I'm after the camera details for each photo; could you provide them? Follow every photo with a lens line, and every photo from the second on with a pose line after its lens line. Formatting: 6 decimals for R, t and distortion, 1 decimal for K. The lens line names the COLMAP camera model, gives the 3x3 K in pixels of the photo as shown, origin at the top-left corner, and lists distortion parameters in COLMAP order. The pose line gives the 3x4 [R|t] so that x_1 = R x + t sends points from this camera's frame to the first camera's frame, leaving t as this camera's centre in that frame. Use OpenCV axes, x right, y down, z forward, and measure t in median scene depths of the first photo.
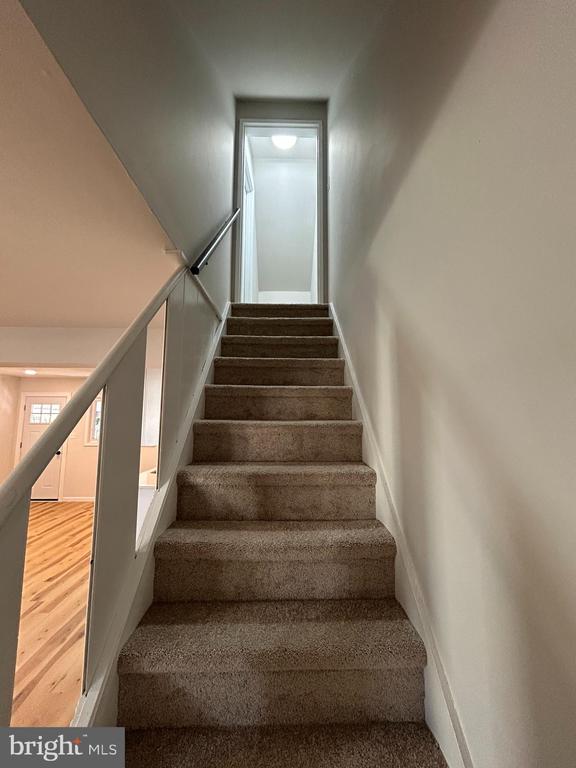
lens RADIAL K [[310.0, 0, 288.0], [0, 310.0, 384.0], [0, 0, 1]] dist [-0.000219, -0.000208]
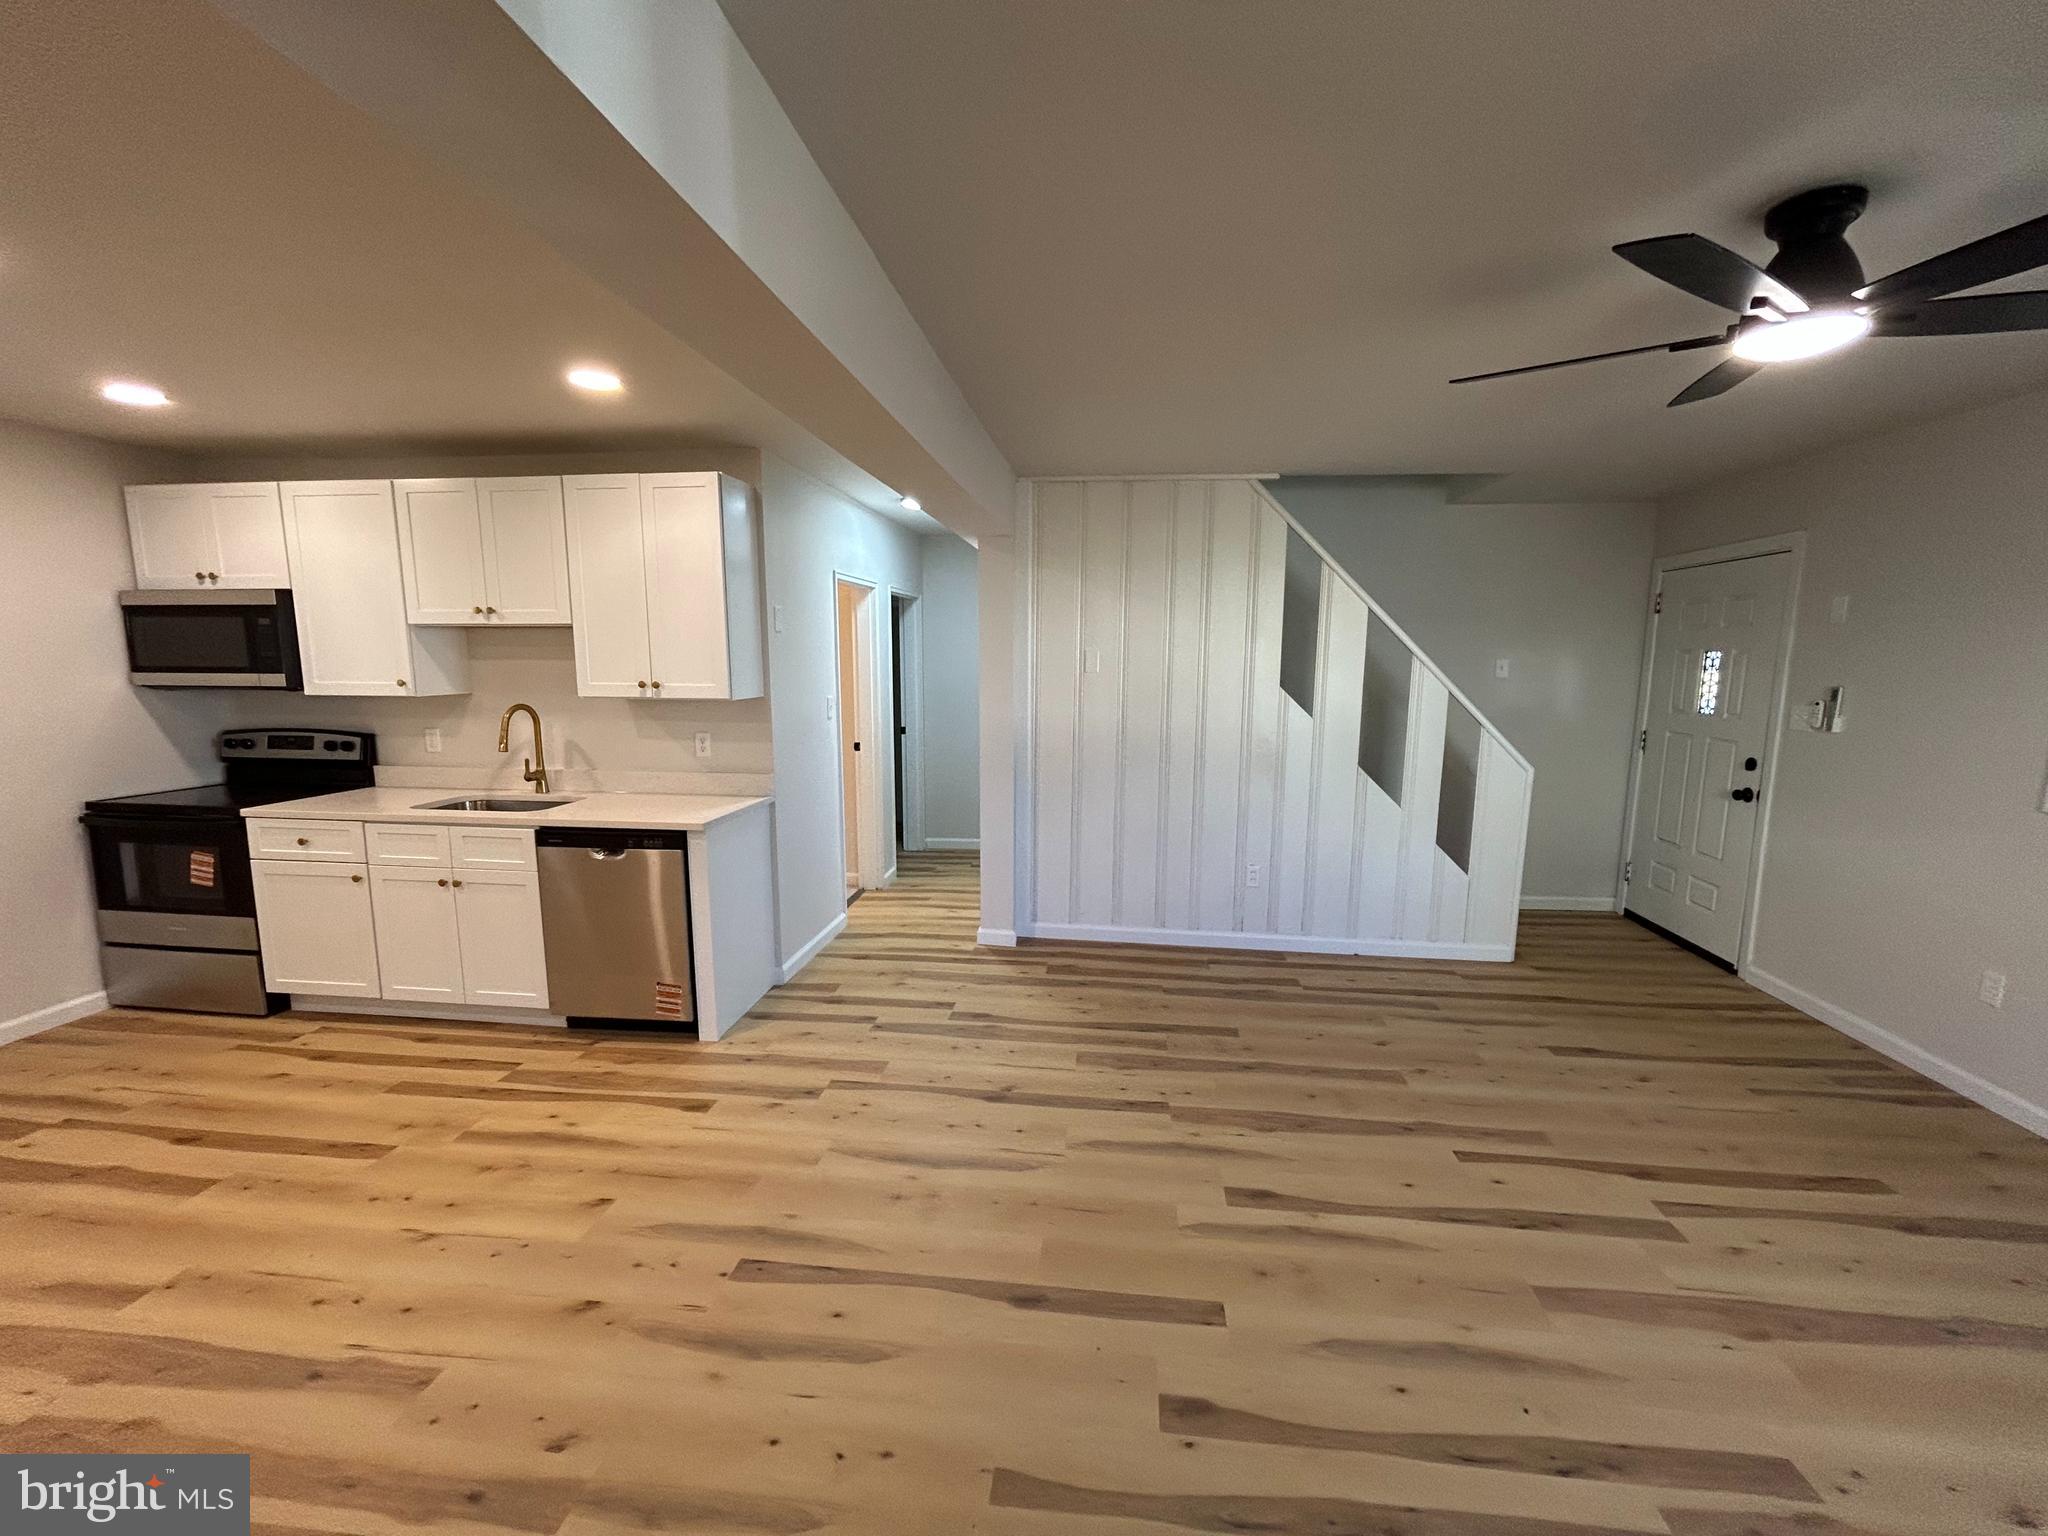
lens RADIAL K [[826.6, 0, 1033.6], [0, 826.6, 768.9], [0, 0, 1]] dist [-0.000219, -0.000208]
pose [[0.140927, -0.134828, 0.980796, -0.996671], [-0.106847, 0.982825, 0.150460, 0.066442], [-0.984237, -0.125999, 0.124100, 0.376390]]
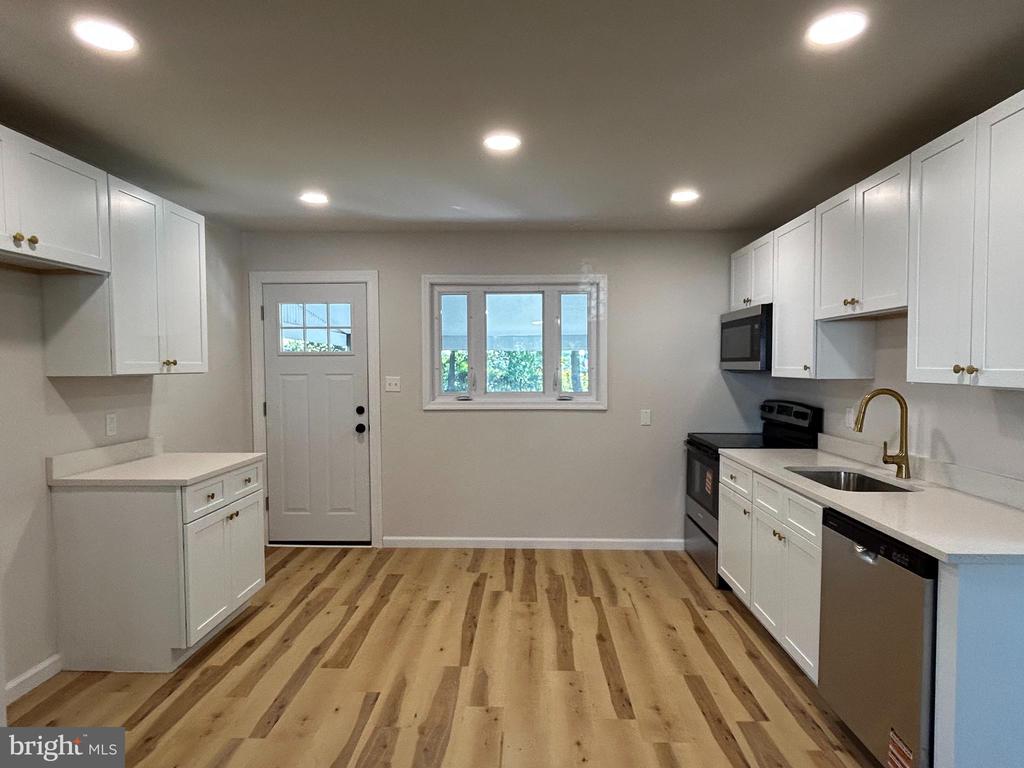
lens RADIAL K [[574.9, 0, 516.2], [0, 574.9, 388.6], [0, 0, 1]] dist [-0.005200, -0.001887]
pose [[0.998636, -0.001520, -0.052193, -0.638160], [0.009081, 0.989400, 0.144931, 0.089183], [0.051420, -0.145207, 0.988064, 0.381019]]
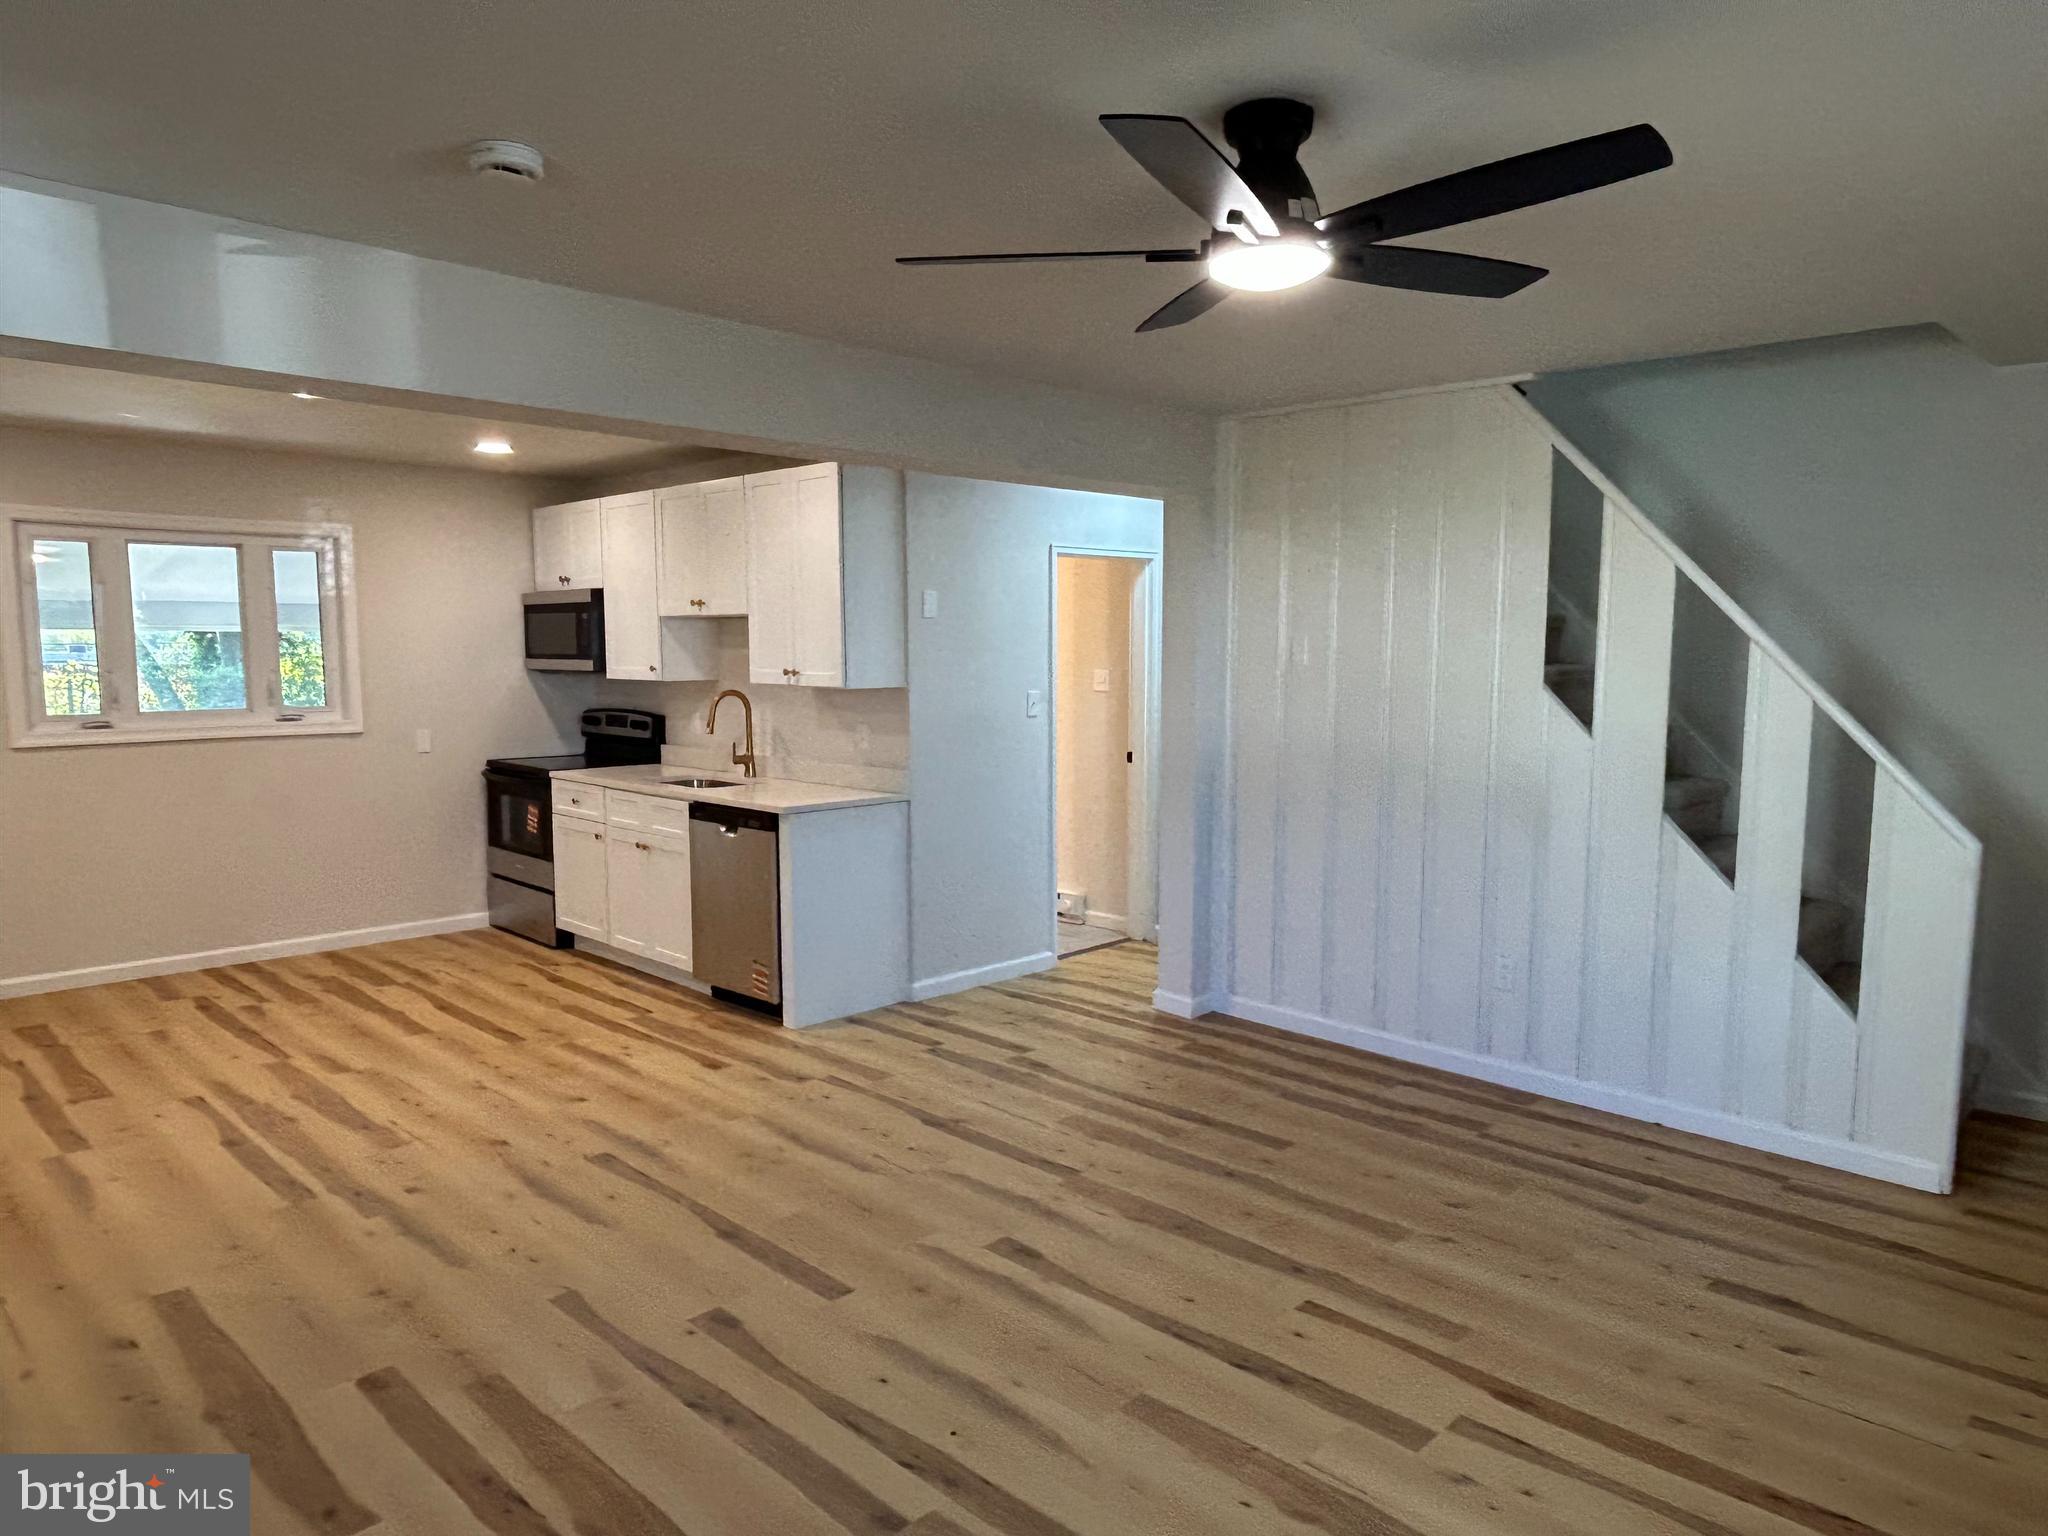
lens RADIAL K [[1306.5, 0, 1035.9], [0, 1306.5, 778.6], [0, 0, 1]] dist [0.001959, -0.003229]
pose [[0.716477, -0.072073, 0.693878, -0.981918], [-0.072667, 0.981527, 0.176985, 0.012209], [-0.693816, -0.177228, 0.698005, -0.153289]]
